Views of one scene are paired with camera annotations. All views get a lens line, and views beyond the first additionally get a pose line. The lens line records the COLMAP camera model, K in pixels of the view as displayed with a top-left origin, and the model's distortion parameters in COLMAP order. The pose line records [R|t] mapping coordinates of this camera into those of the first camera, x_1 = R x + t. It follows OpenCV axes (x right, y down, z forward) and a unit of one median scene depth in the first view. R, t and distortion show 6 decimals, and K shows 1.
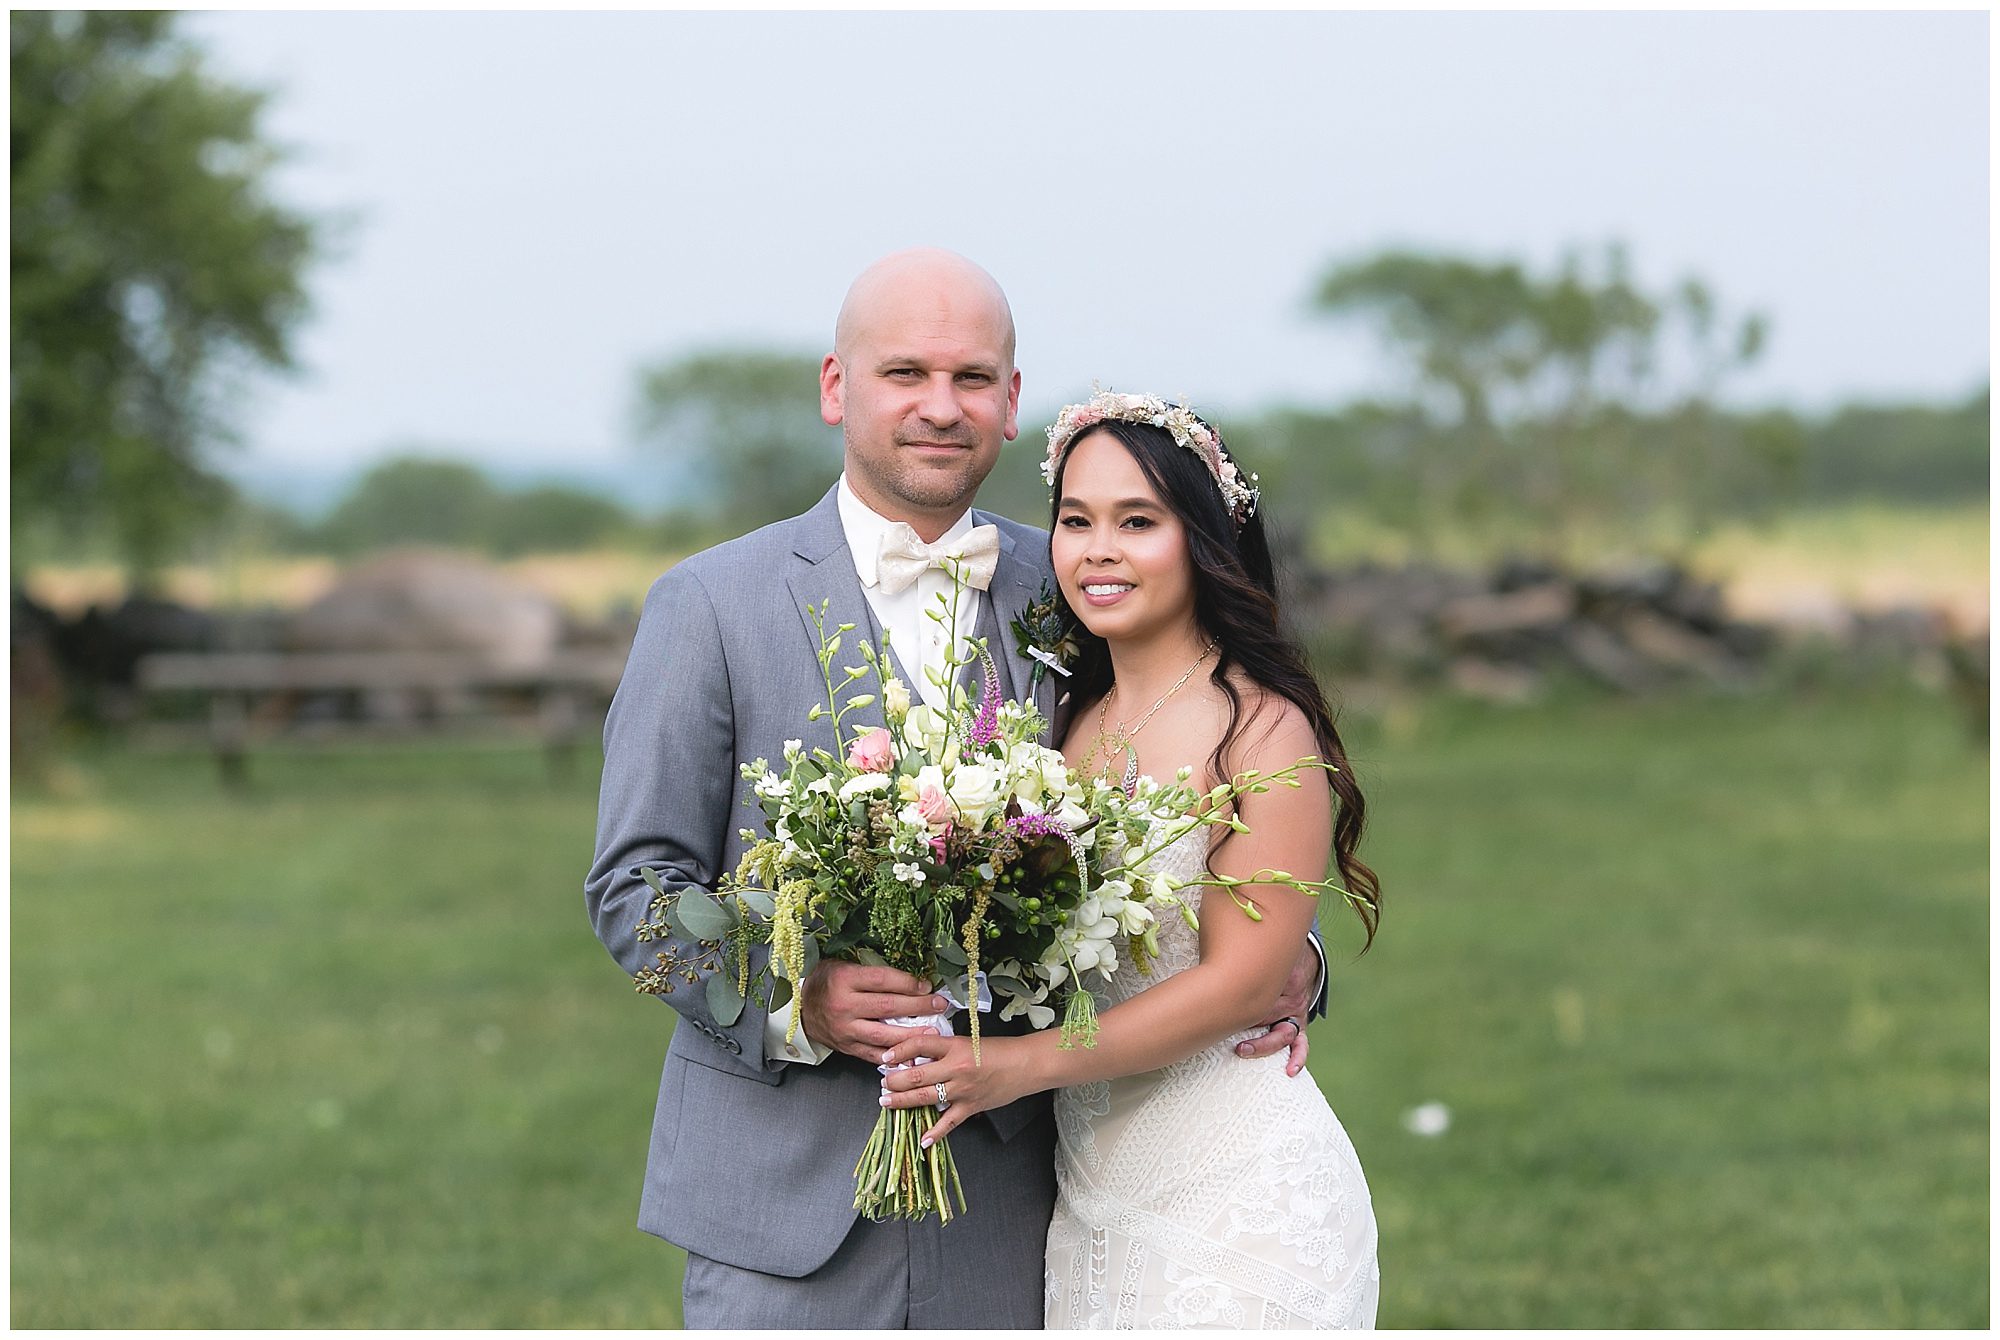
lens RADIAL K [[8193.4, 0, 1000.0], [0, 8193.4, 670.0], [0, 0, 1]] dist [0.062220, -1.131878]
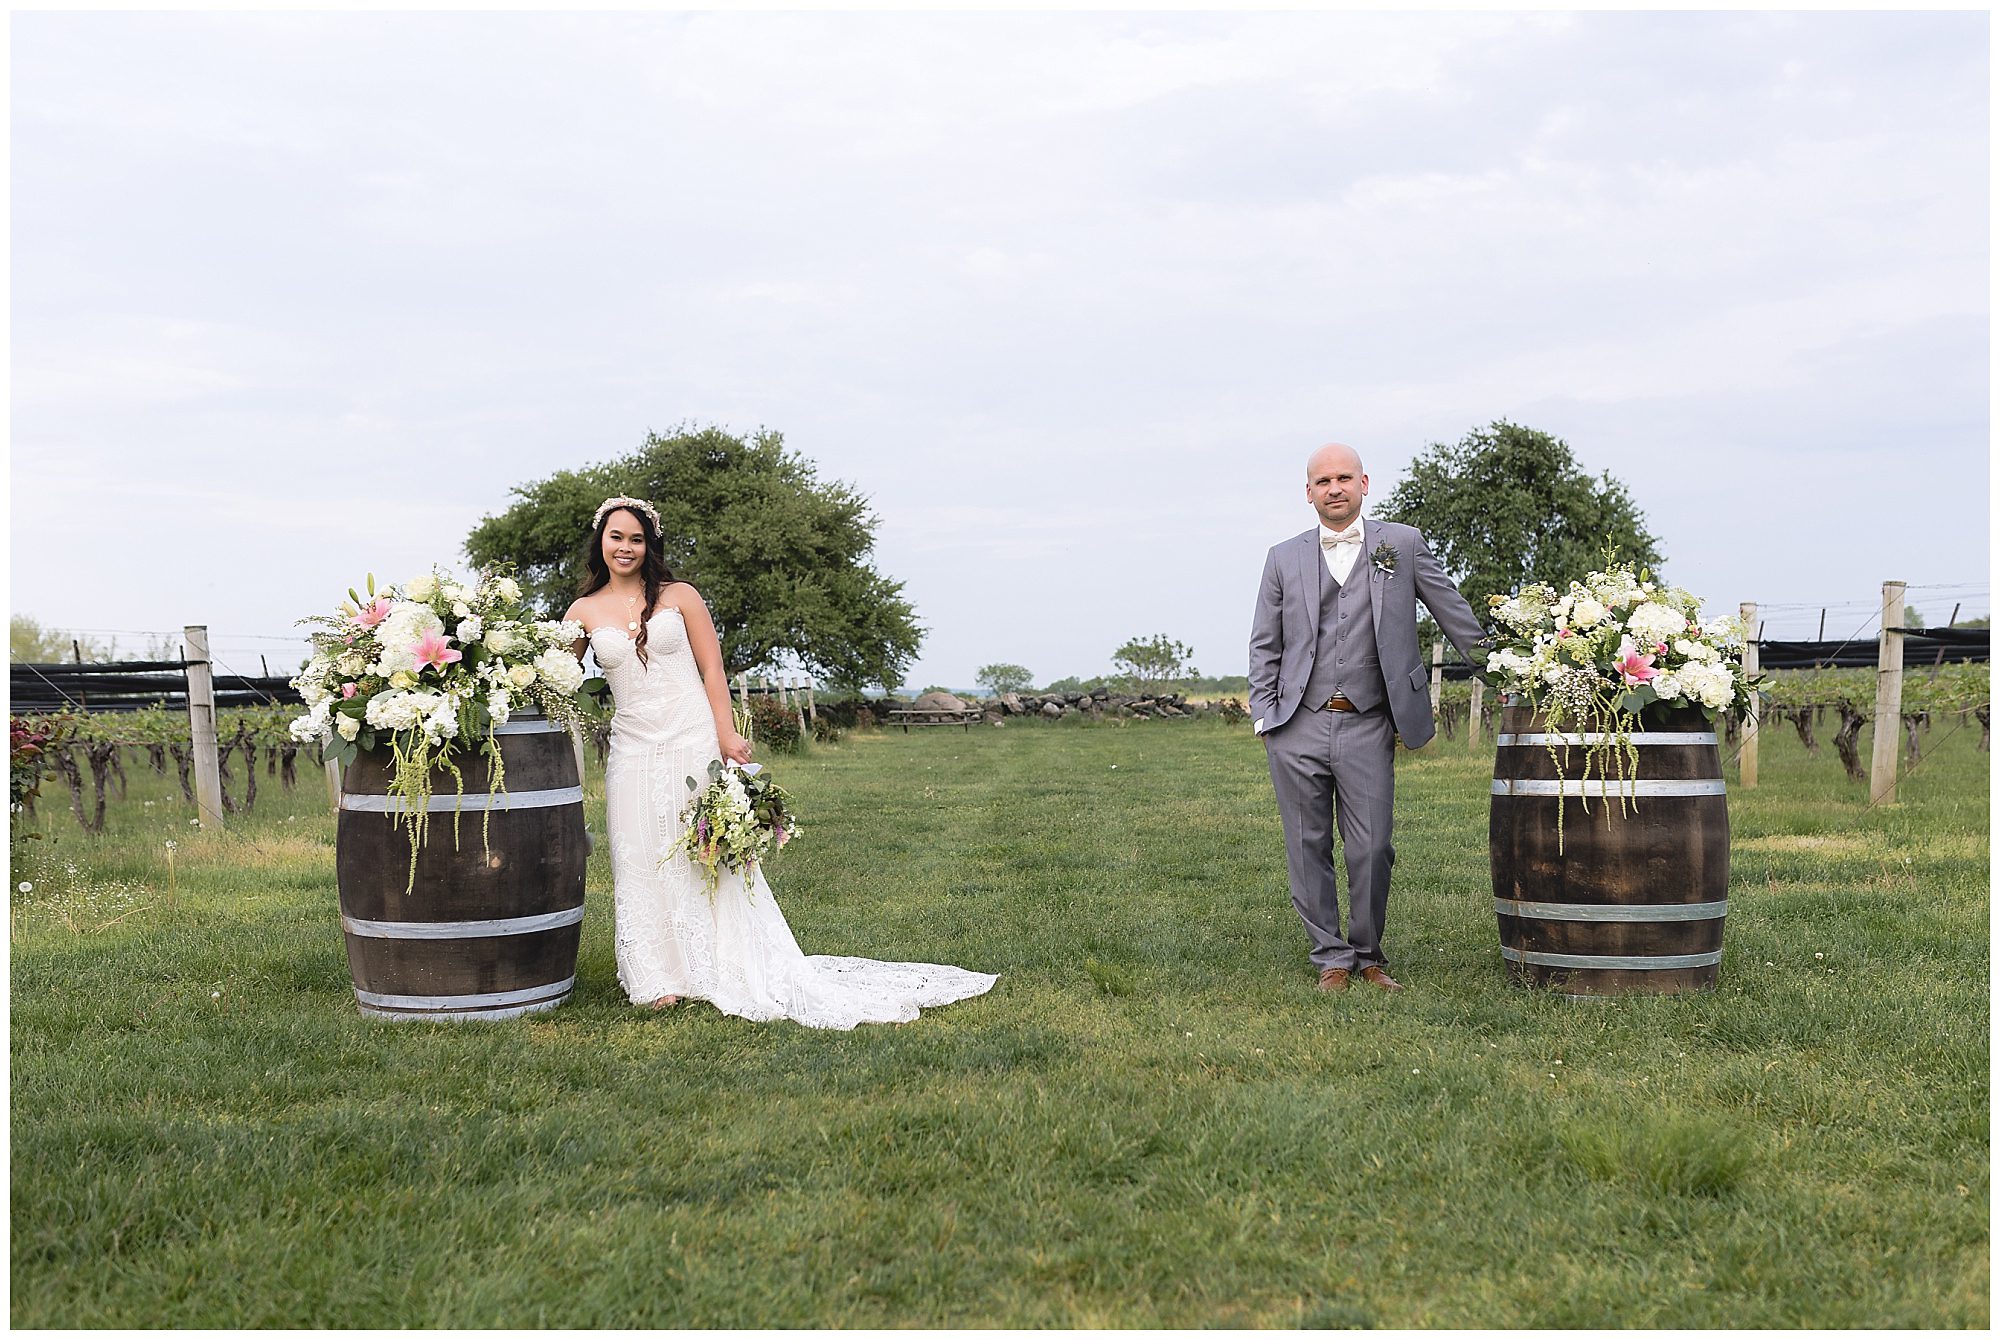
lens RADIAL K [[2015.2, 0, 1000.0], [0, 2015.2, 670.0], [0, 0, 1]] dist [-0.002841, -0.000222]
pose [[0.999476, 0.000703, -0.032359, 0.011460], [-0.002437, 0.998562, -0.053558, 0.043269], [0.032275, 0.053609, 0.998040, -0.324946]]
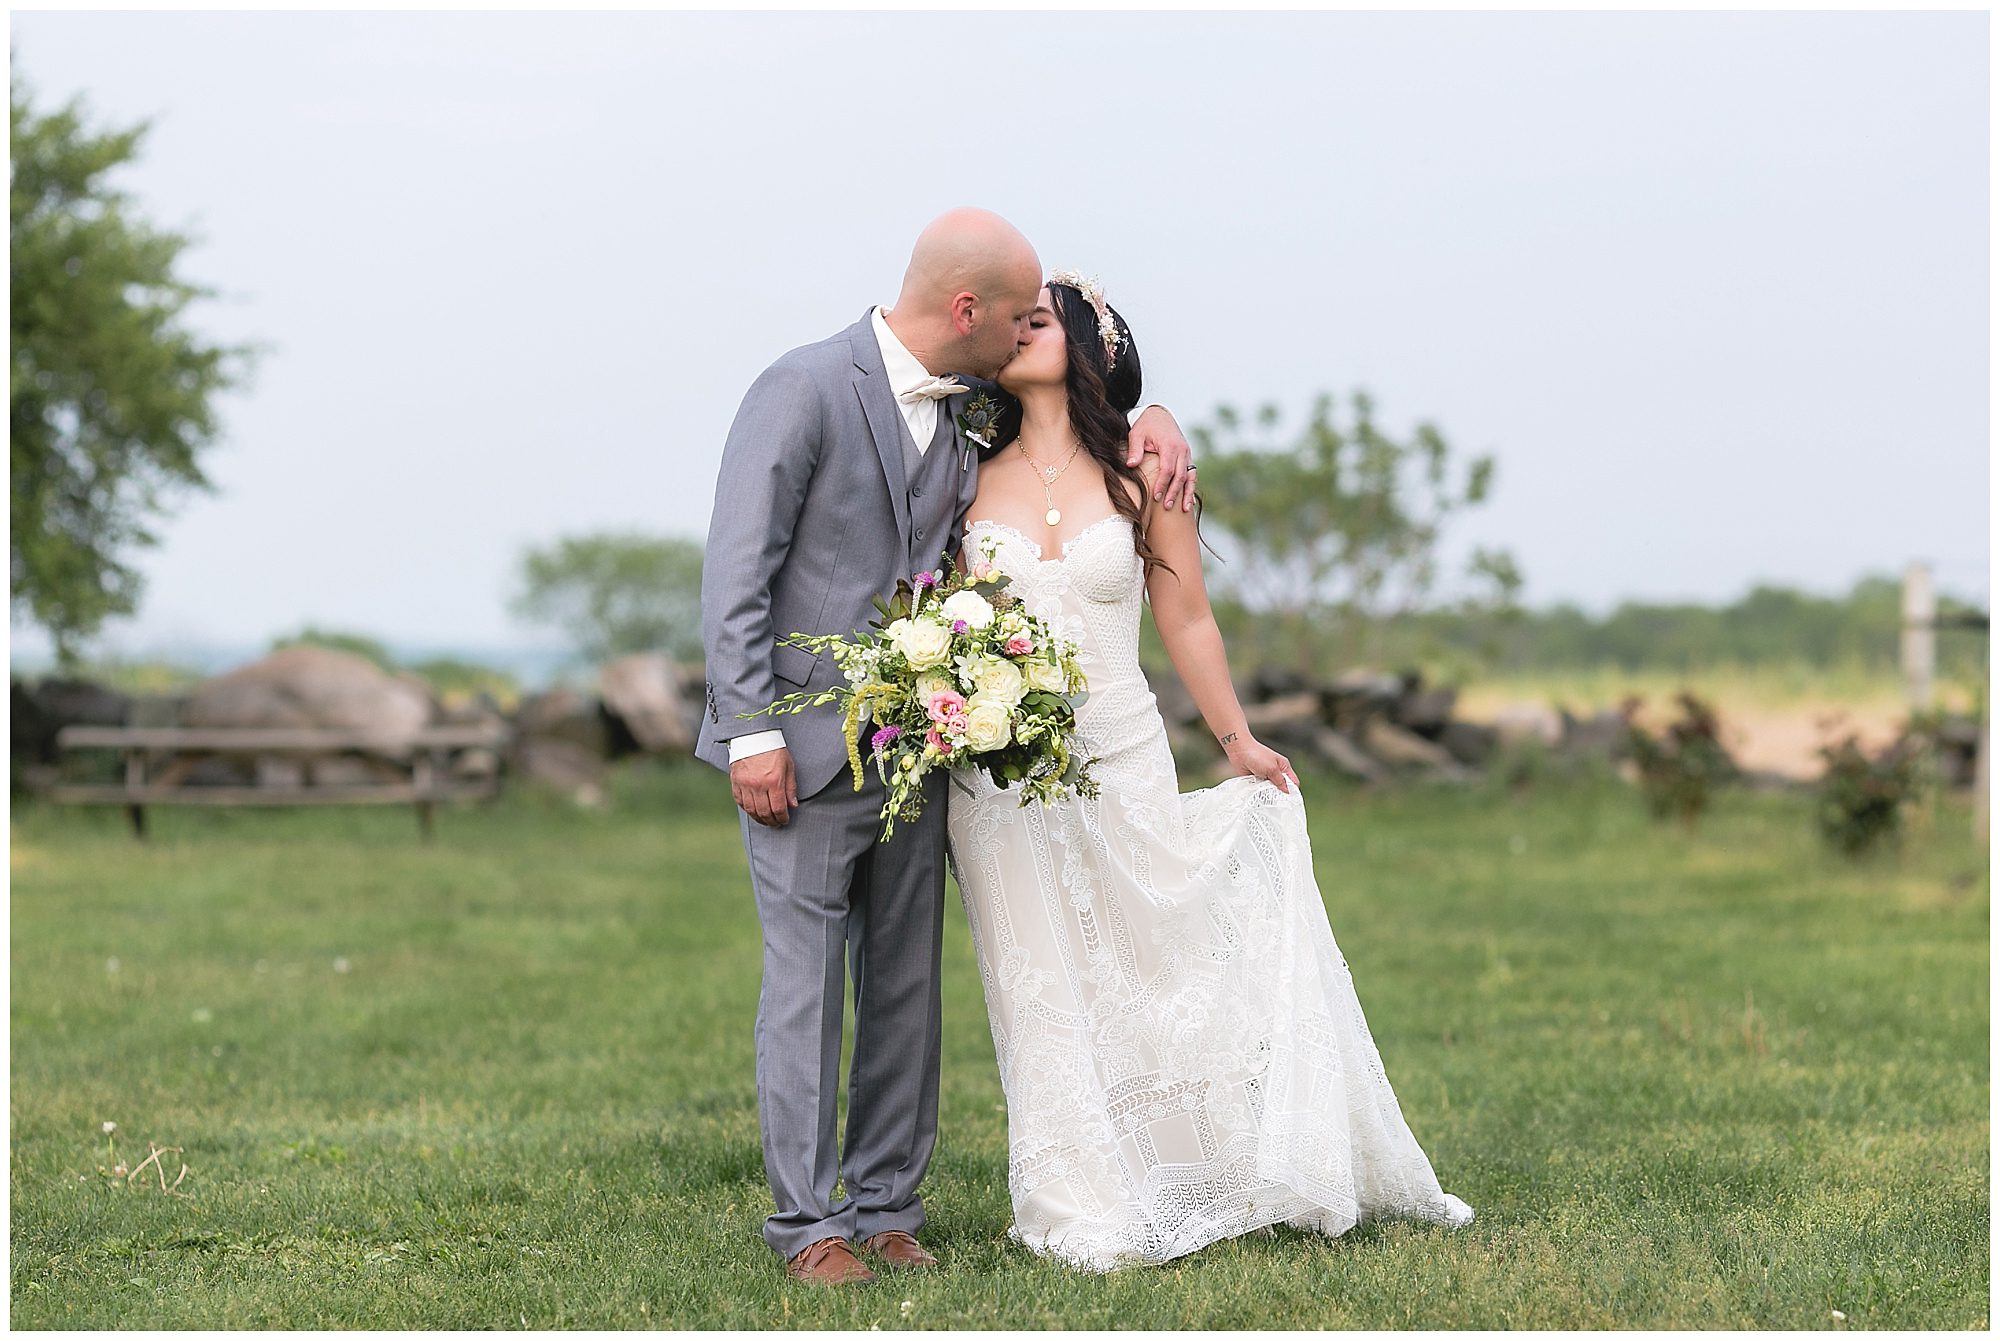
lens RADIAL K [[8193.4, 0, 1000.0], [0, 8193.4, 670.5], [0, 0, 1]] dist [0.062220, -1.131878]
pose [[0.999862, 0.015012, 0.007140, 0.017987], [-0.014690, 0.998959, -0.043190, 0.038001], [-0.007781, 0.043079, 0.999041, -0.144379]]
